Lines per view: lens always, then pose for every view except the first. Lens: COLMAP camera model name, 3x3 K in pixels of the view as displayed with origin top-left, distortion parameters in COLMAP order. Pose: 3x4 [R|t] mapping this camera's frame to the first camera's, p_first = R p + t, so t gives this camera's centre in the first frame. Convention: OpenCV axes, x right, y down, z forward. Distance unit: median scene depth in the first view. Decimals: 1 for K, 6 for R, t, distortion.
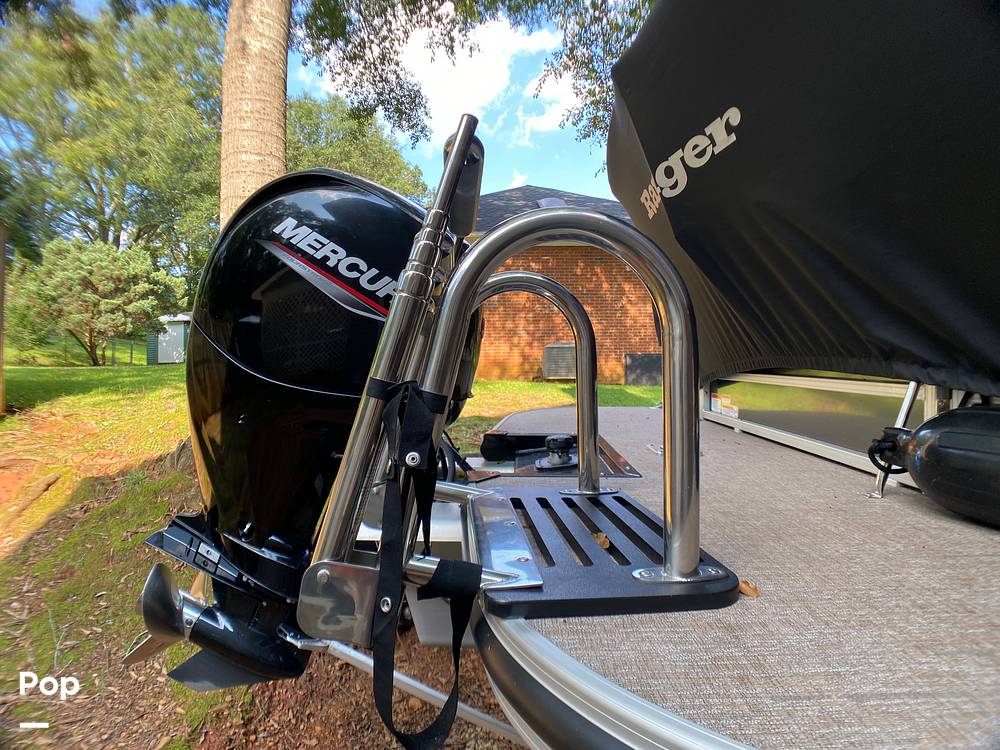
lens RADIAL K [[530.9, 0, 482.0], [0, 530.9, 370.8], [0, 0, 1]] dist [-0.096794, 0.018258]
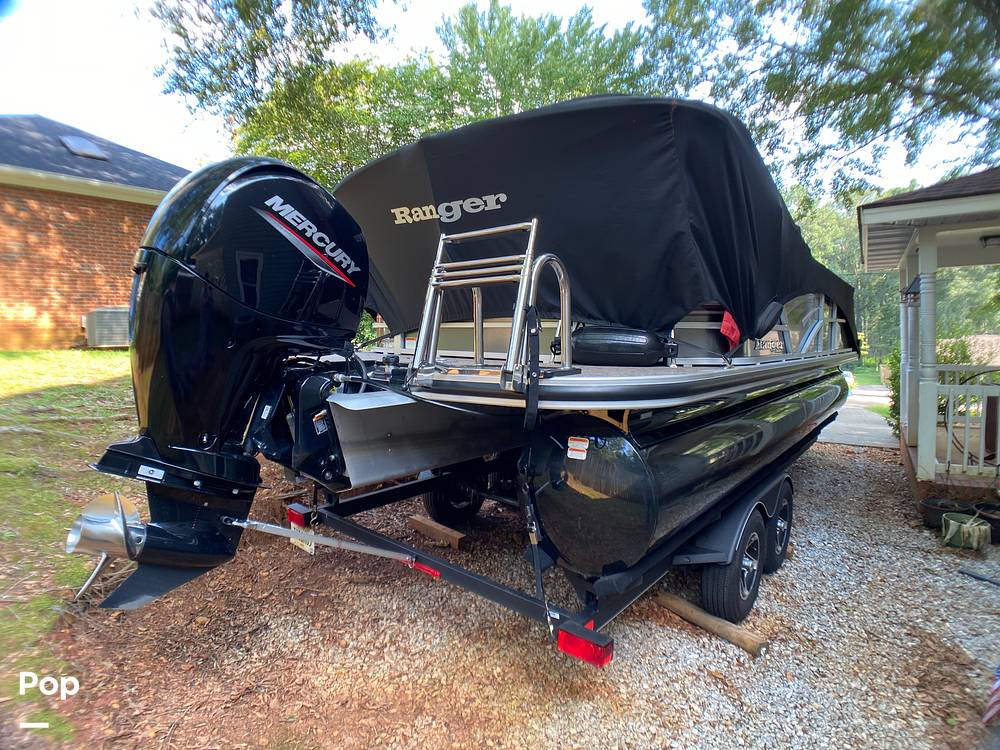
lens RADIAL K [[530.9, 0, 482.0], [0, 530.9, 370.8], [0, 0, 1]] dist [-0.096794, 0.018258]
pose [[0.617432, -0.047462, 0.785191, -0.425727], [0.005772, 0.998425, 0.055813, 0.035367], [-0.786603, -0.029928, 0.616733, -0.106754]]
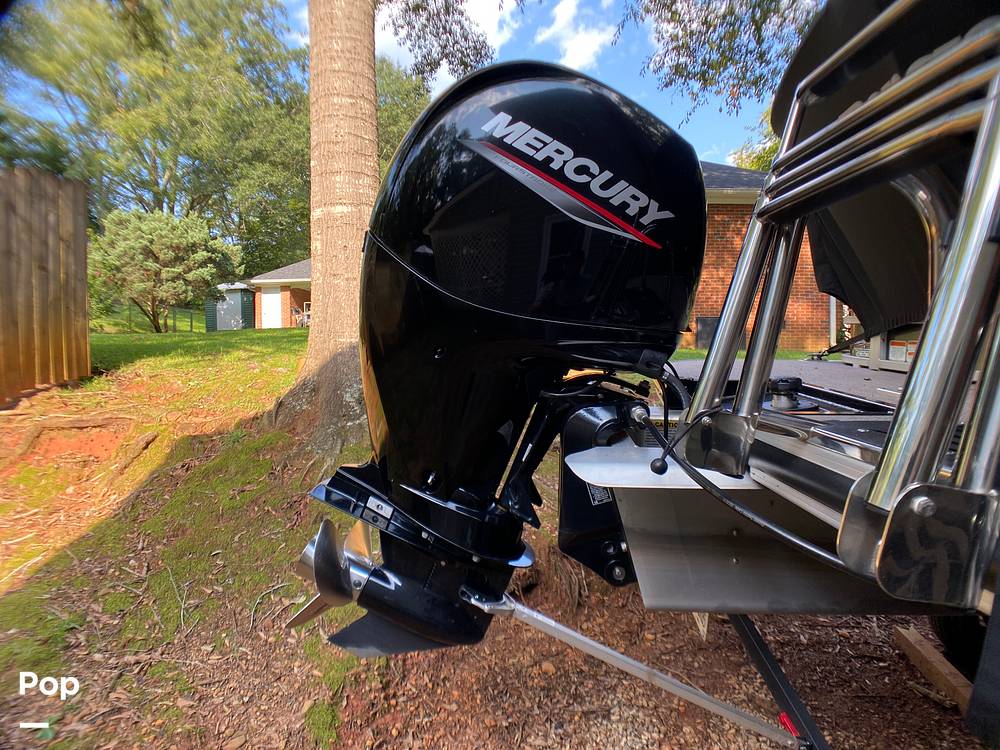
lens RADIAL K [[529.7, 0, 487.2], [0, 529.7, 377.2], [0, 0, 1]] dist [-0.101871, 0.021386]
pose [[0.997550, 0.004218, -0.069824, -0.125090], [0.000673, 0.997556, 0.069873, 0.028301], [0.069948, -0.069749, 0.995109, 0.050672]]
